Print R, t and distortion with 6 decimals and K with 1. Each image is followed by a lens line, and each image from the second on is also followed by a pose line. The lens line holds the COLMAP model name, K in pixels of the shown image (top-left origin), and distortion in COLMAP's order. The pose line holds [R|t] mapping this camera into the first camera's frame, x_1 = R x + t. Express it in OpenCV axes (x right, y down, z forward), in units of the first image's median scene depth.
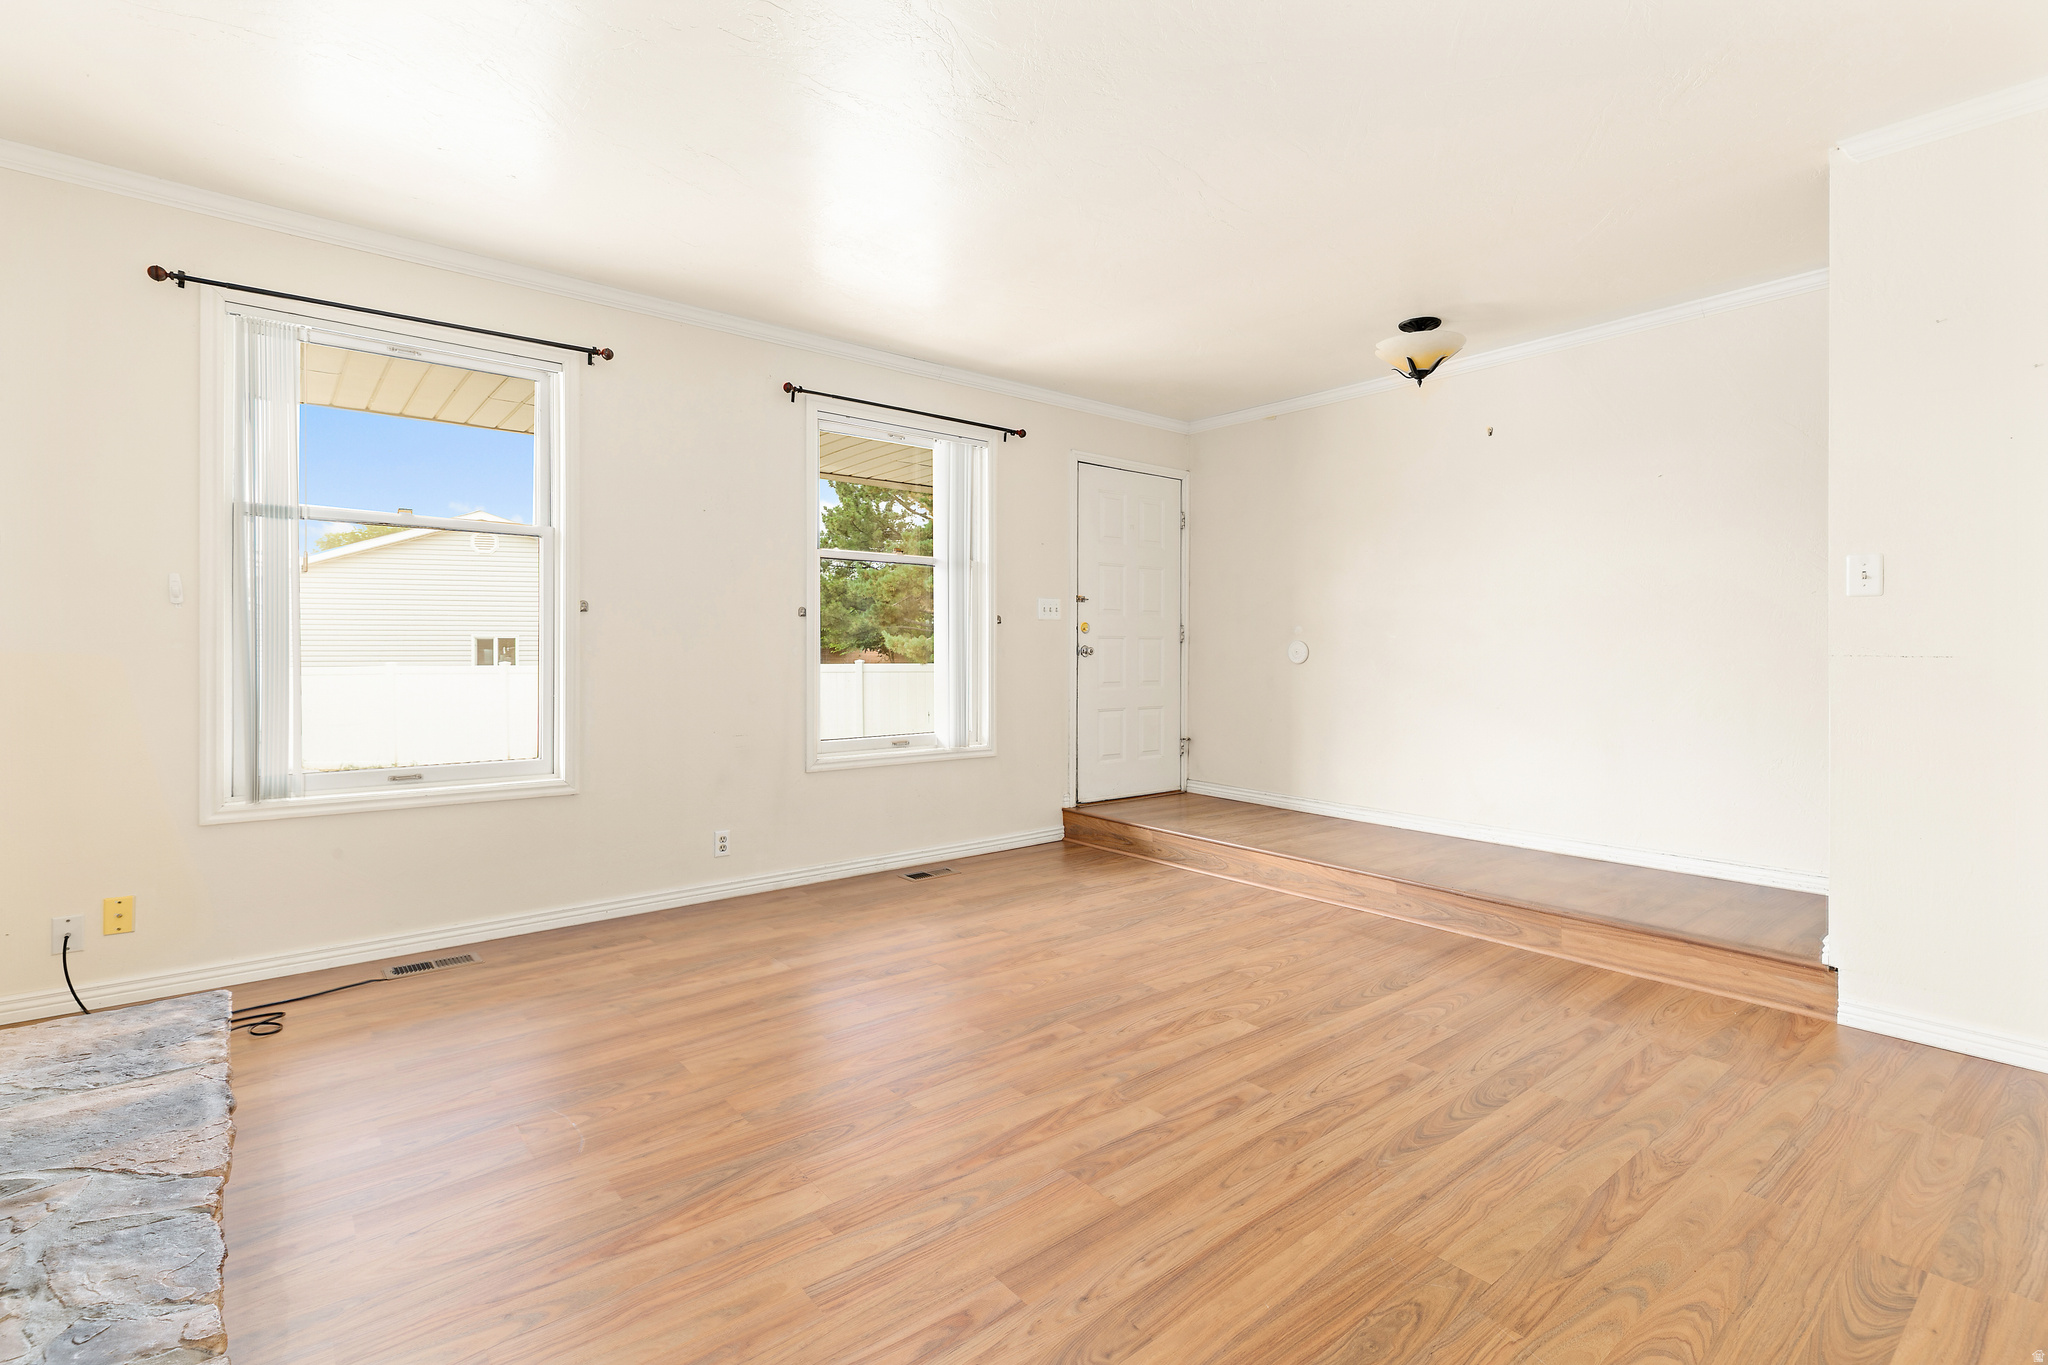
lens RADIAL K [[946.3, 0, 1028.3], [0, 946.3, 659.9], [0, 0, 1]] dist [-0.001020, -0.000531]
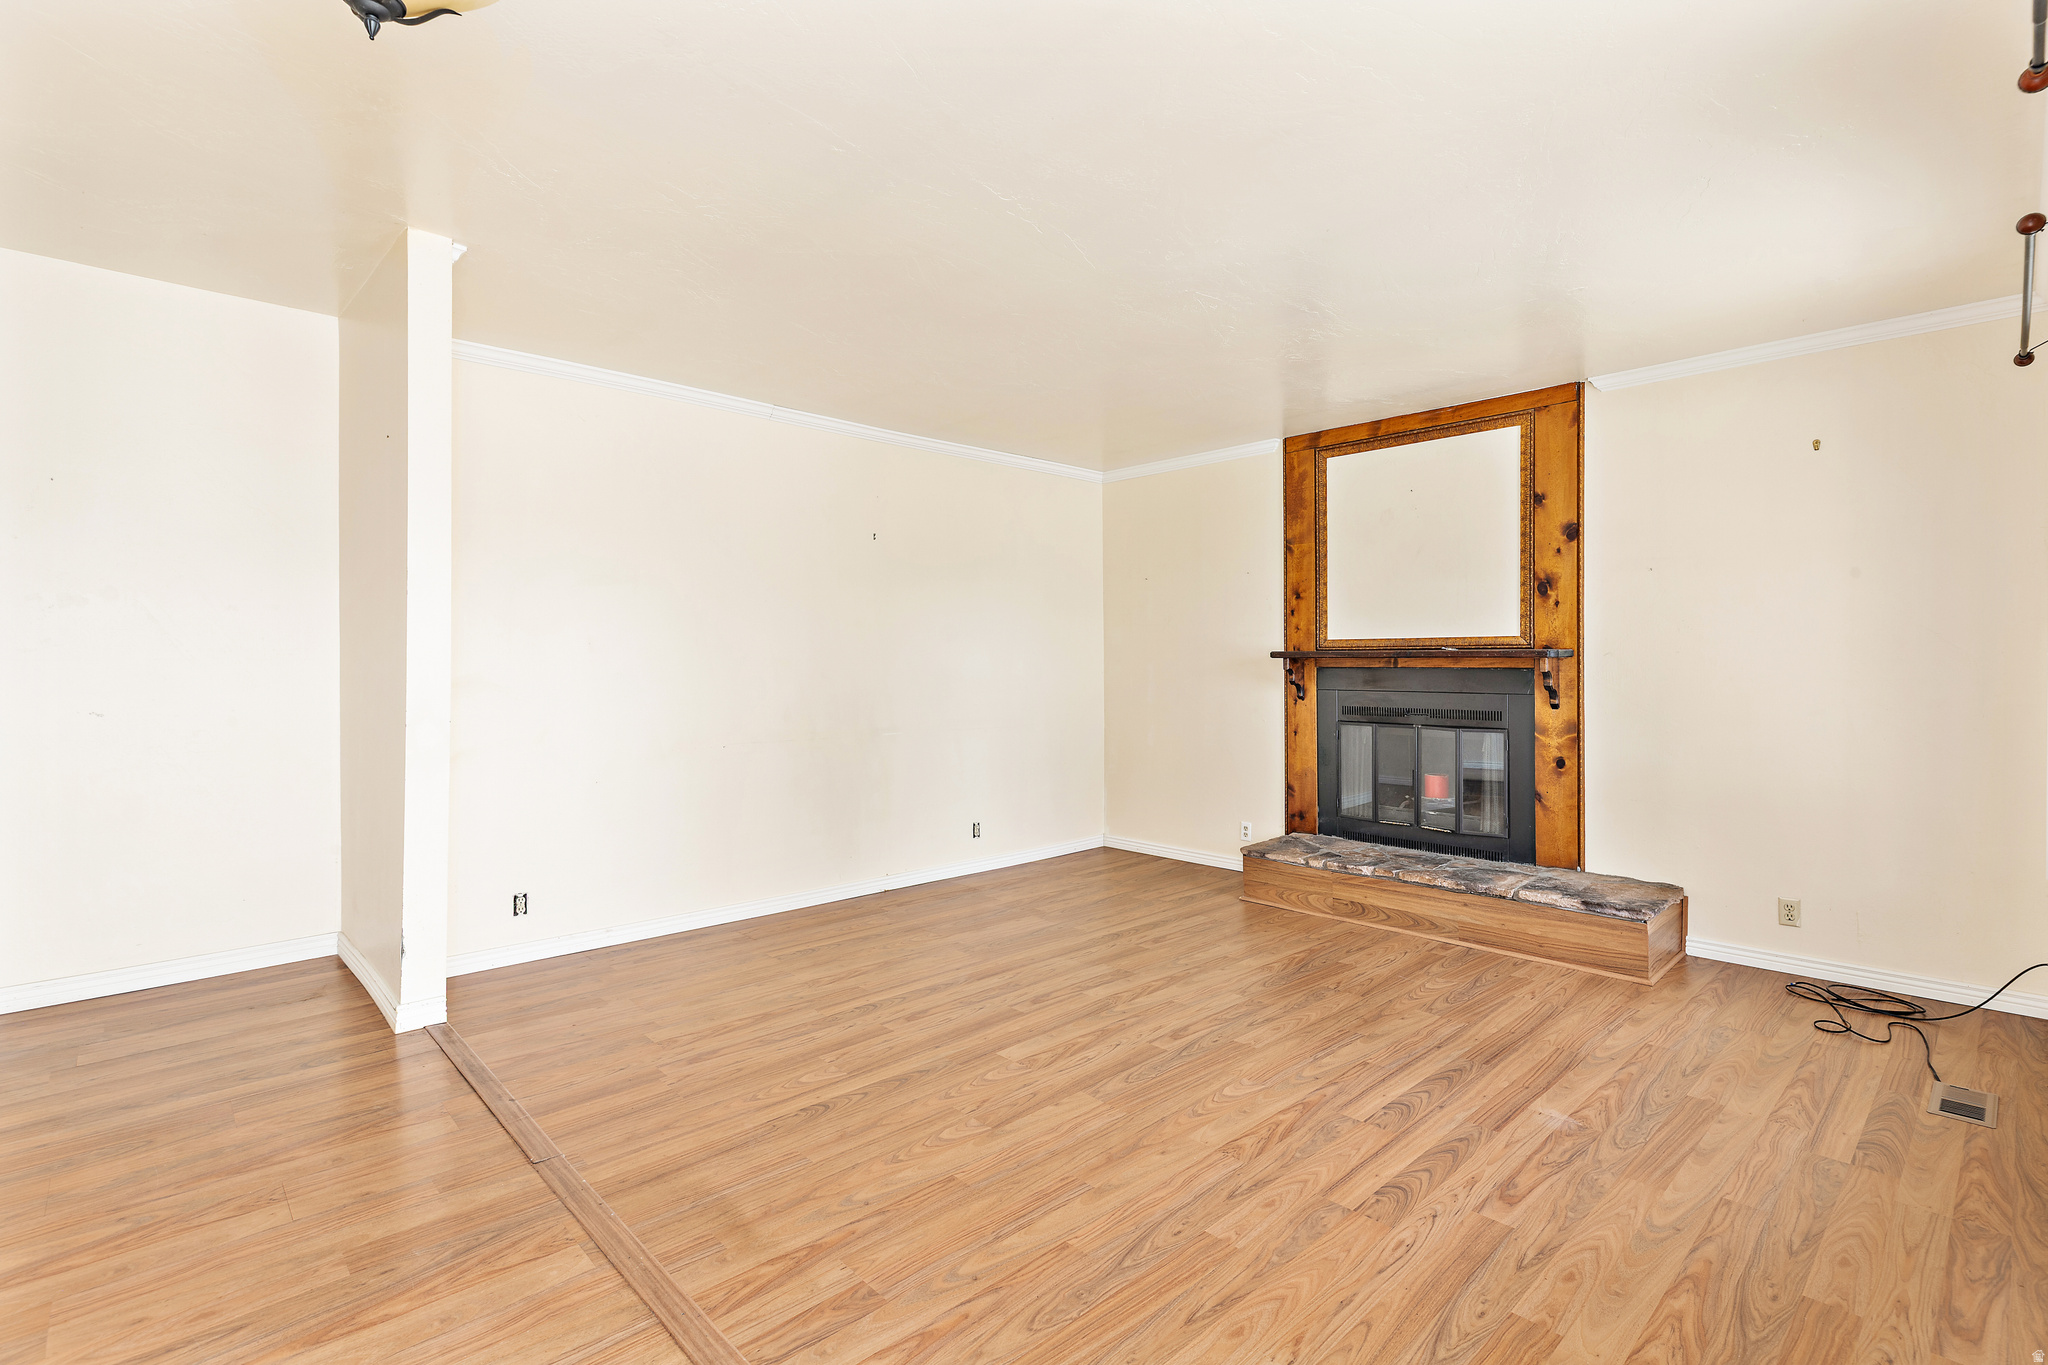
lens RADIAL K [[946.3, 0, 1028.3], [0, 946.3, 659.9], [0, 0, 1]] dist [-0.001020, -0.000531]
pose [[-0.996995, 0.001922, -0.077445, 0.303343], [0.001410, 0.999977, 0.006659, -0.085248], [0.077456, 0.006530, -0.996974, 2.196981]]
